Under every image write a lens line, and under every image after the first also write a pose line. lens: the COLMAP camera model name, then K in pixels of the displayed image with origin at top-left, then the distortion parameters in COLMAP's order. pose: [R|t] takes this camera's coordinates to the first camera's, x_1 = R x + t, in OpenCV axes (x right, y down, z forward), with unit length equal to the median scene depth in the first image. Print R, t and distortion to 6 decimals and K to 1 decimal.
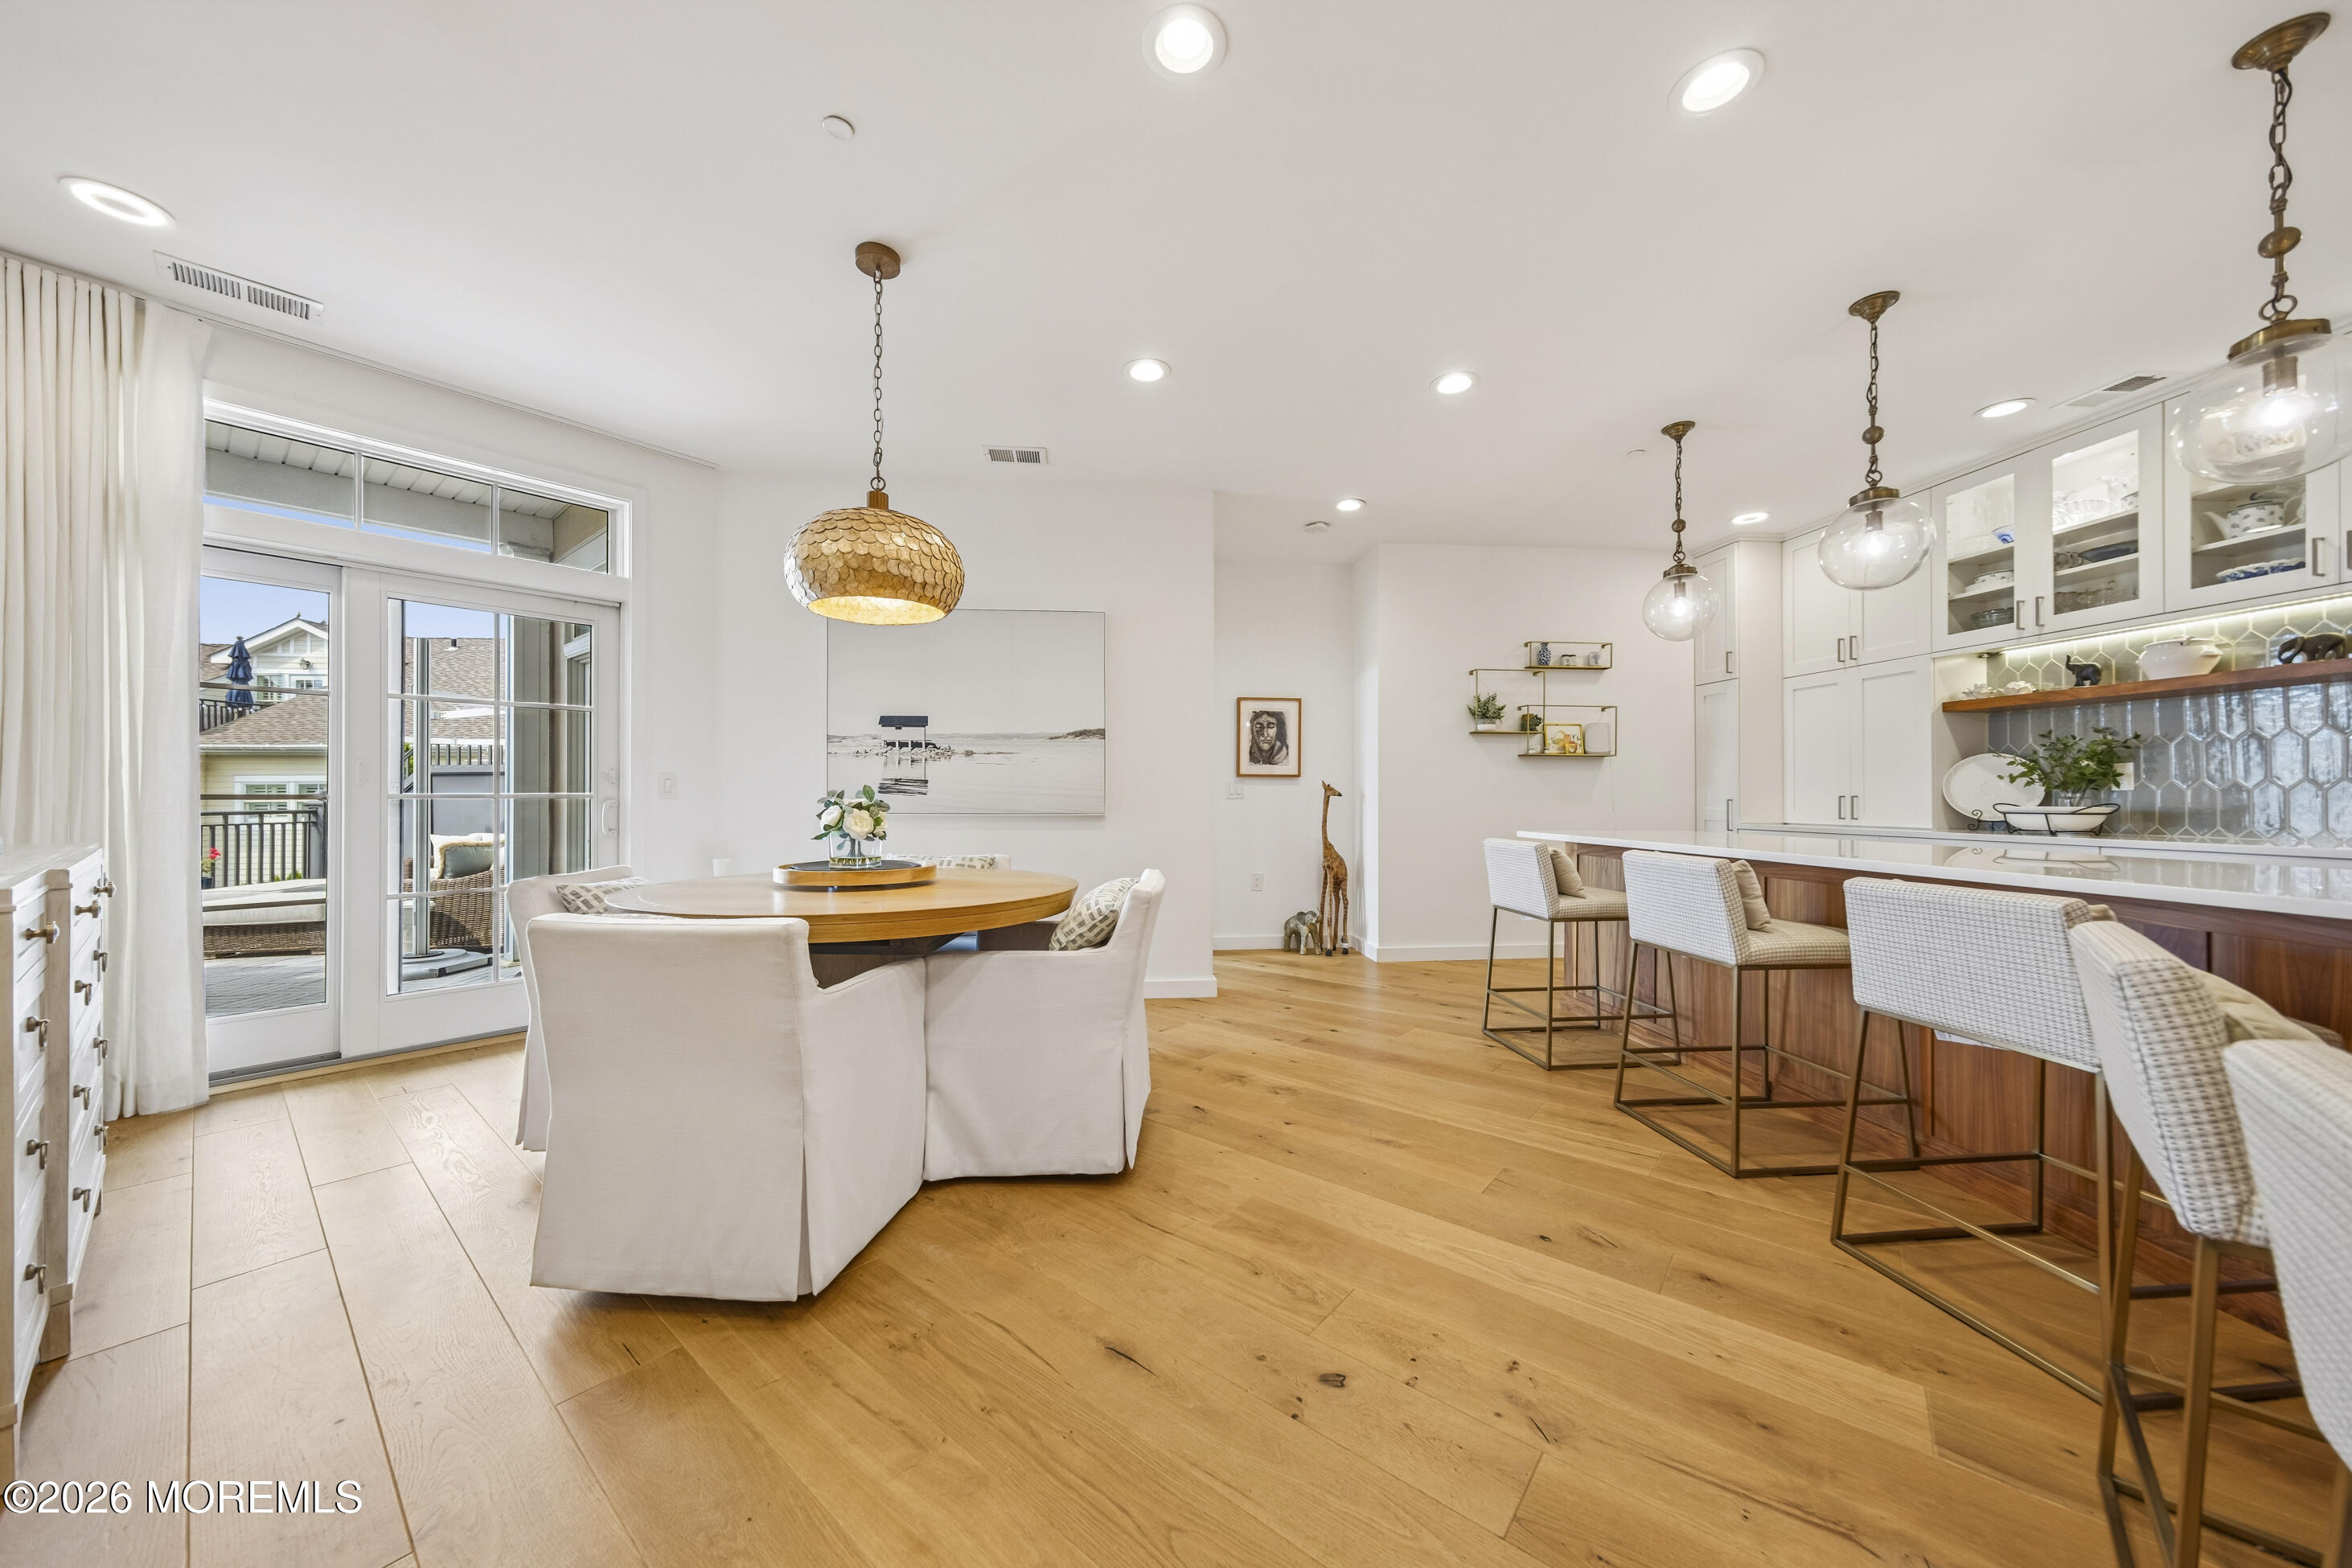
lens RADIAL K [[810.6, 0, 1166.9], [0, 810.6, 791.5], [0, 0, 1]] dist [-0.001722, 0.003138]
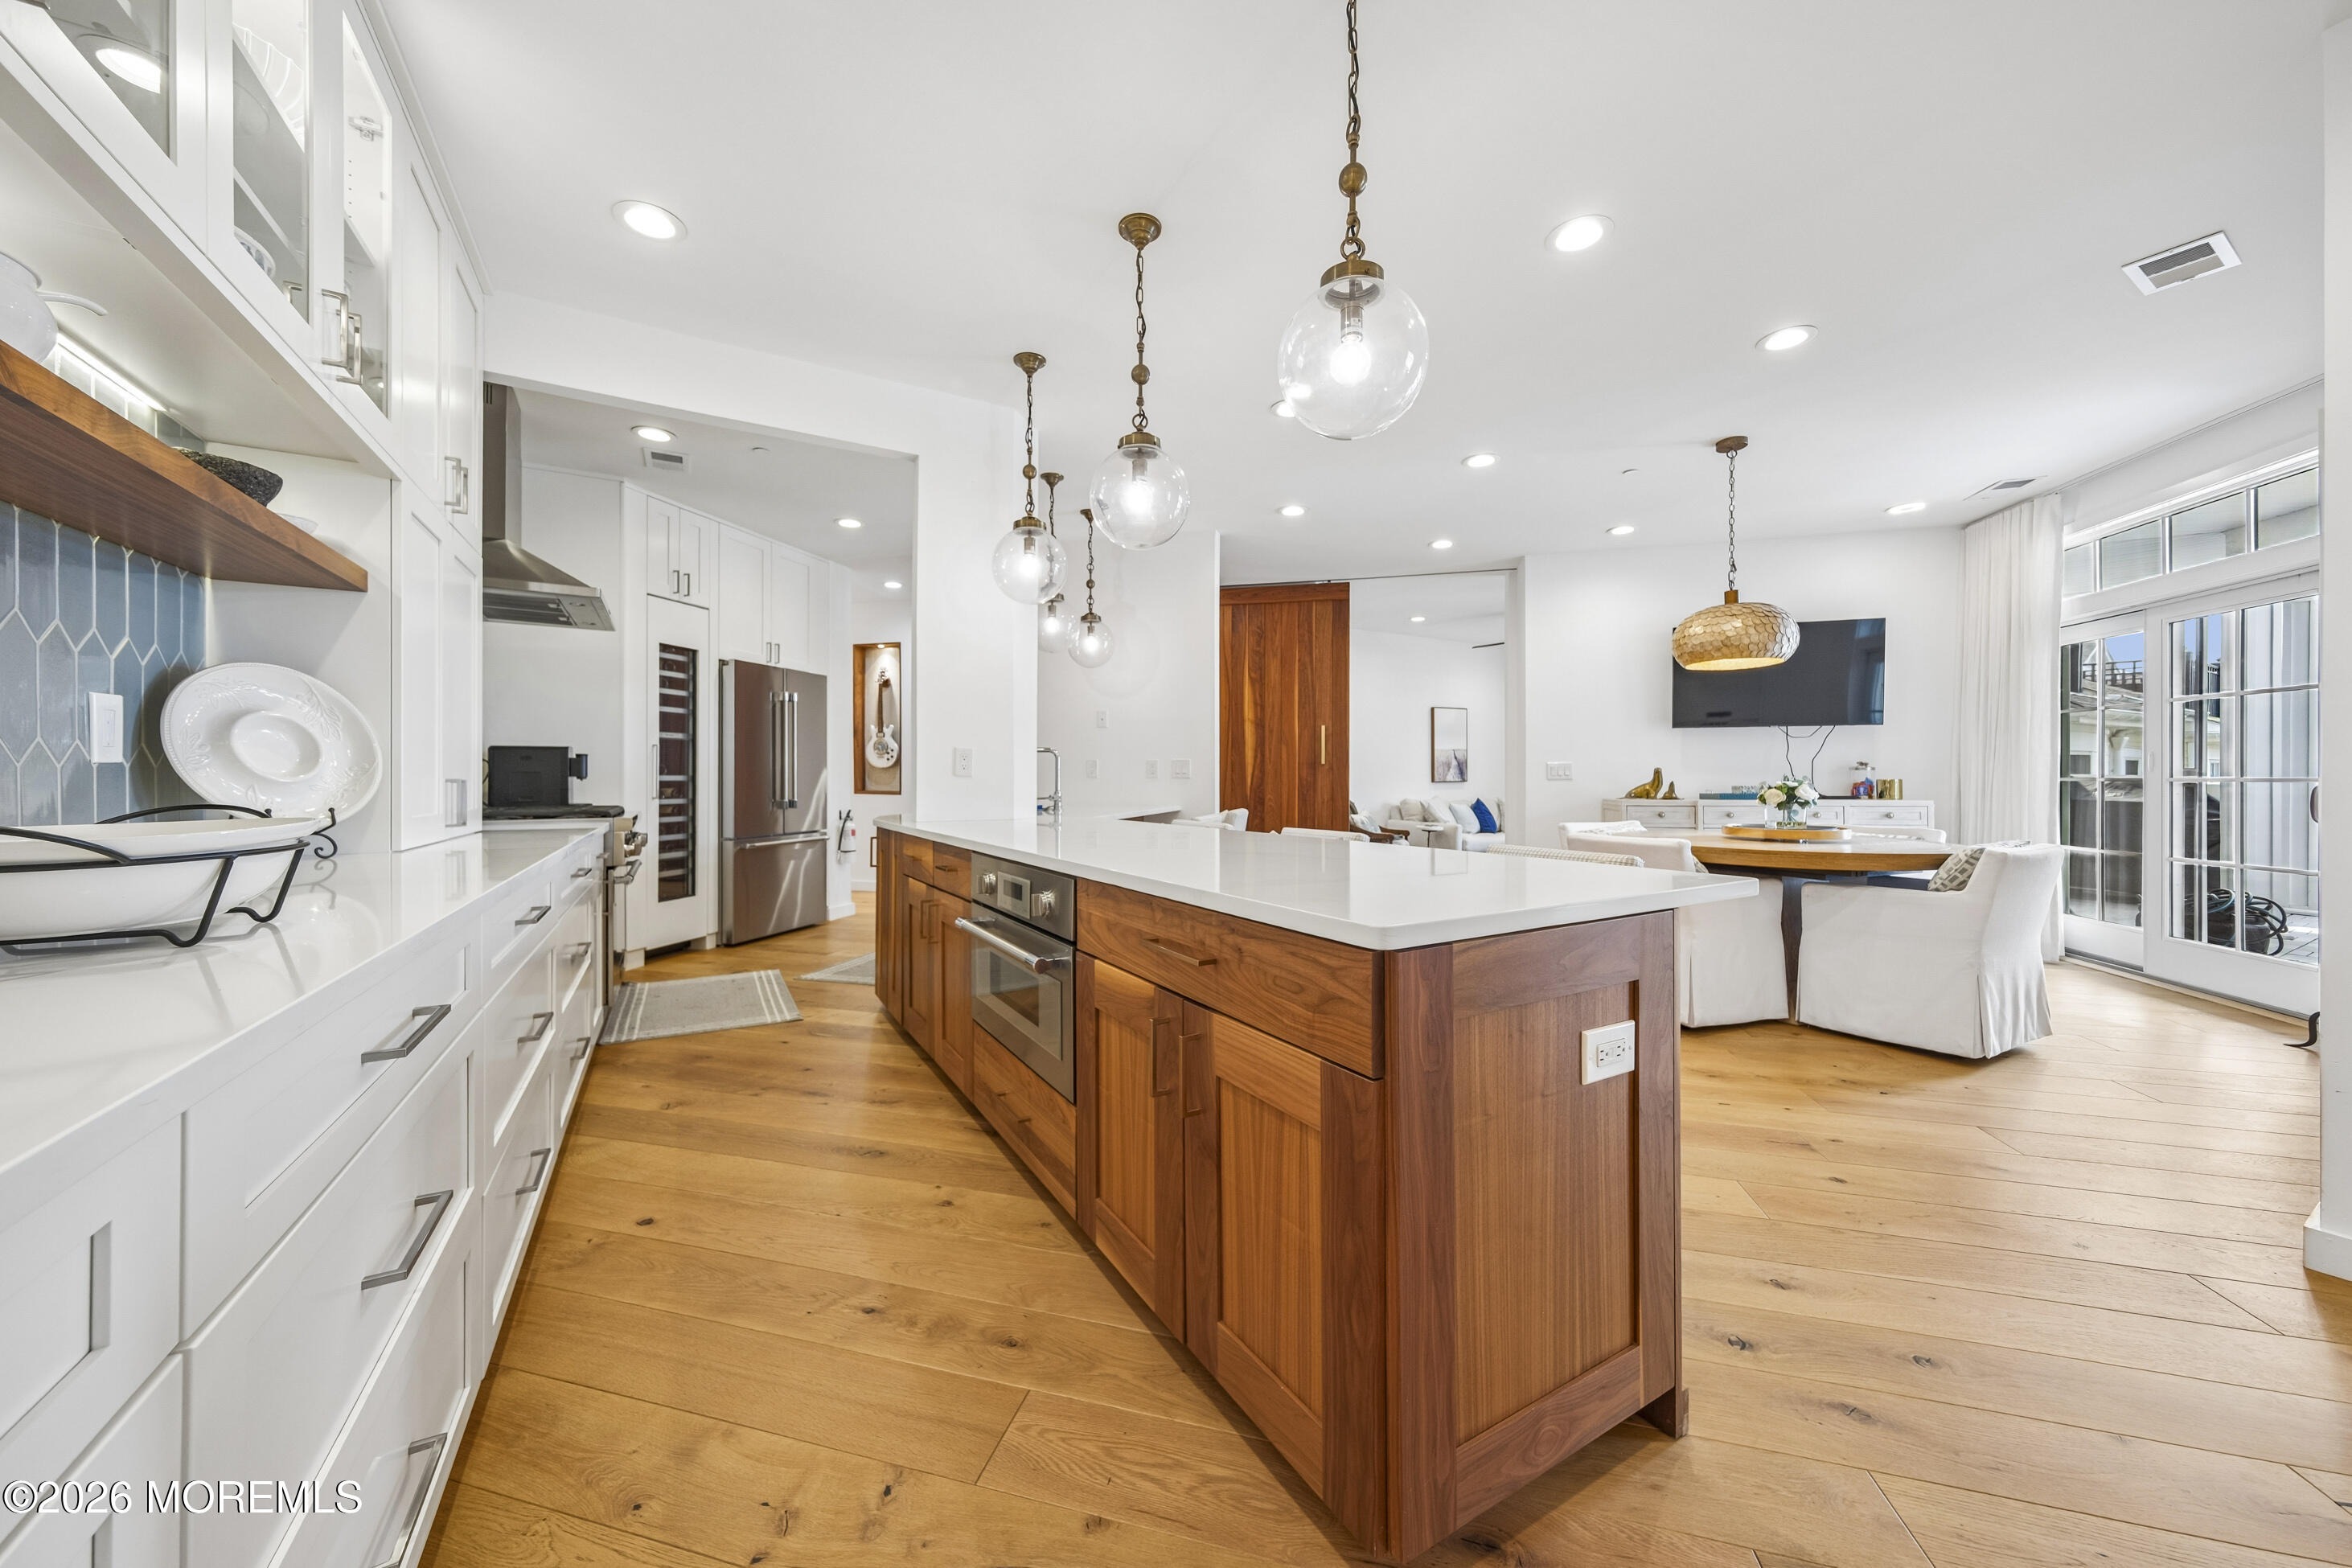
lens RADIAL K [[818.4, 0, 1167.8], [0, 818.4, 788.0], [0, 0, 1]] dist [-0.003314, 0.003652]
pose [[-0.911062, 0.005648, -0.412231, 0.780318], [0.002372, 0.999961, 0.008459, 0.004233], [0.412263, 0.006729, -0.911040, 1.186173]]
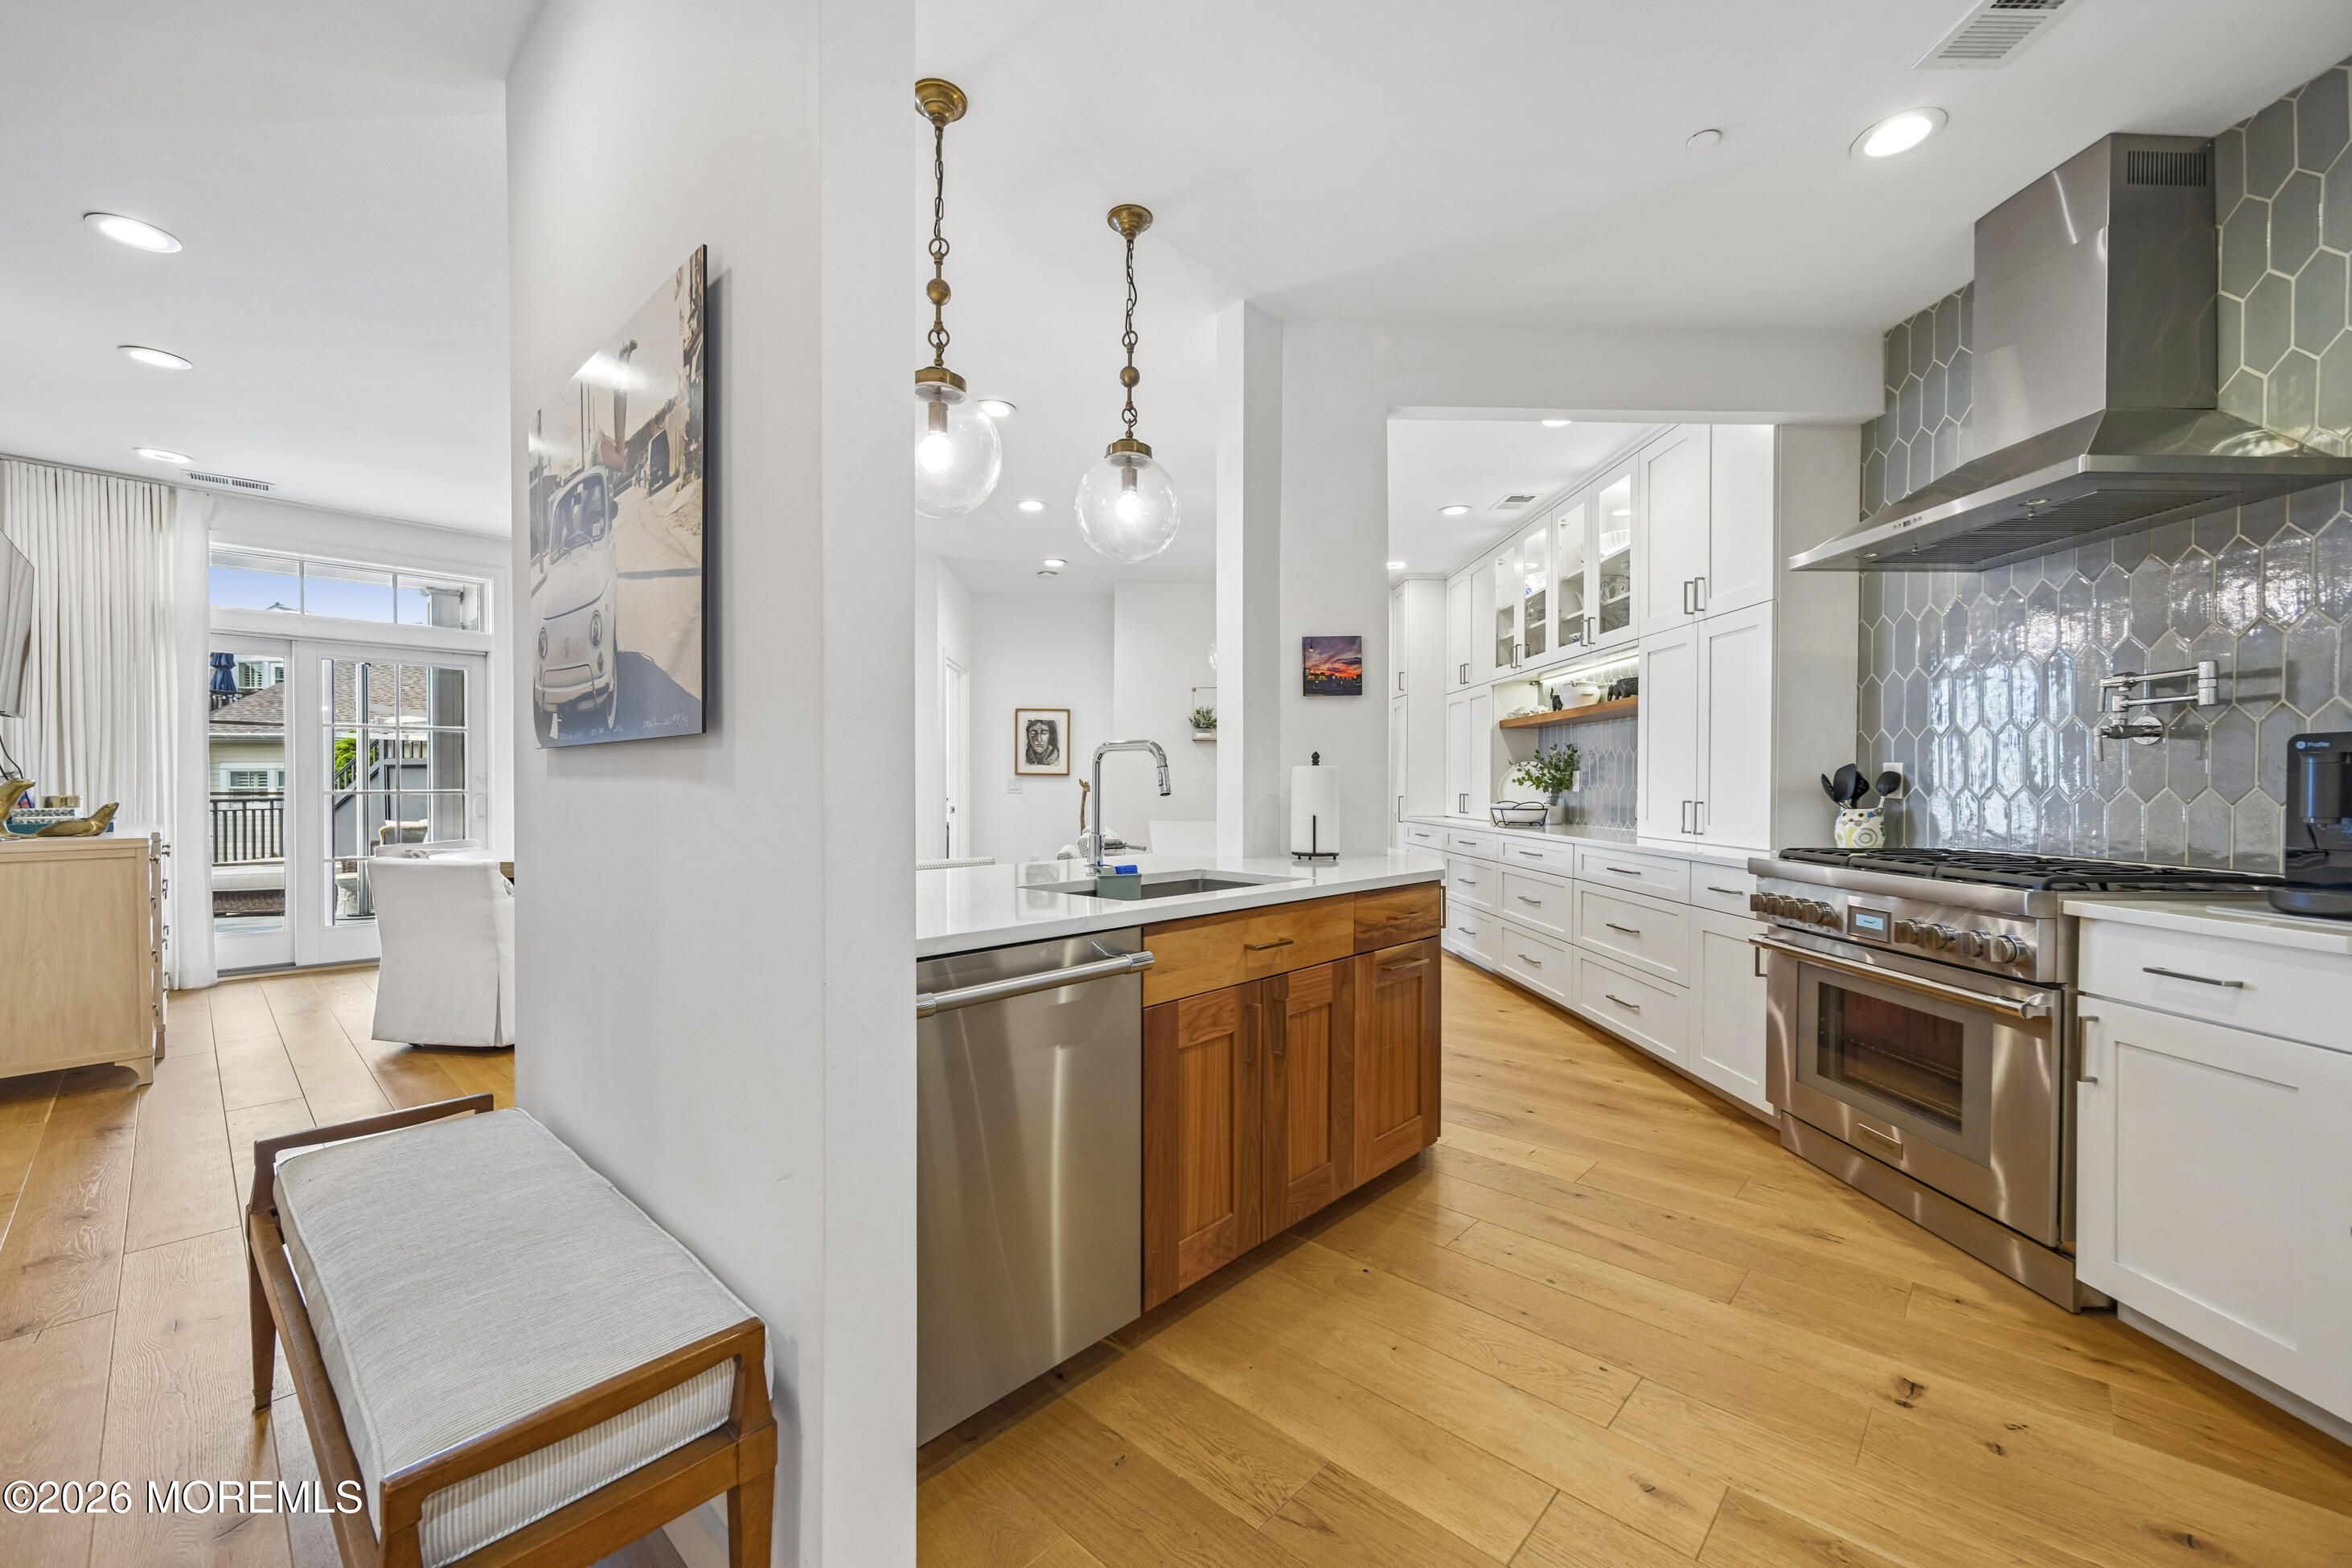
lens RADIAL K [[923.7, 0, 1163.3], [0, 923.7, 797.9], [0, 0, 1]] dist [0.009600, 0.000536]
pose [[0.998134, 0.004931, -0.060856, 0.533555], [-0.003676, 0.999779, 0.020714, -0.019005], [0.060945, -0.020452, 0.997932, -0.480361]]
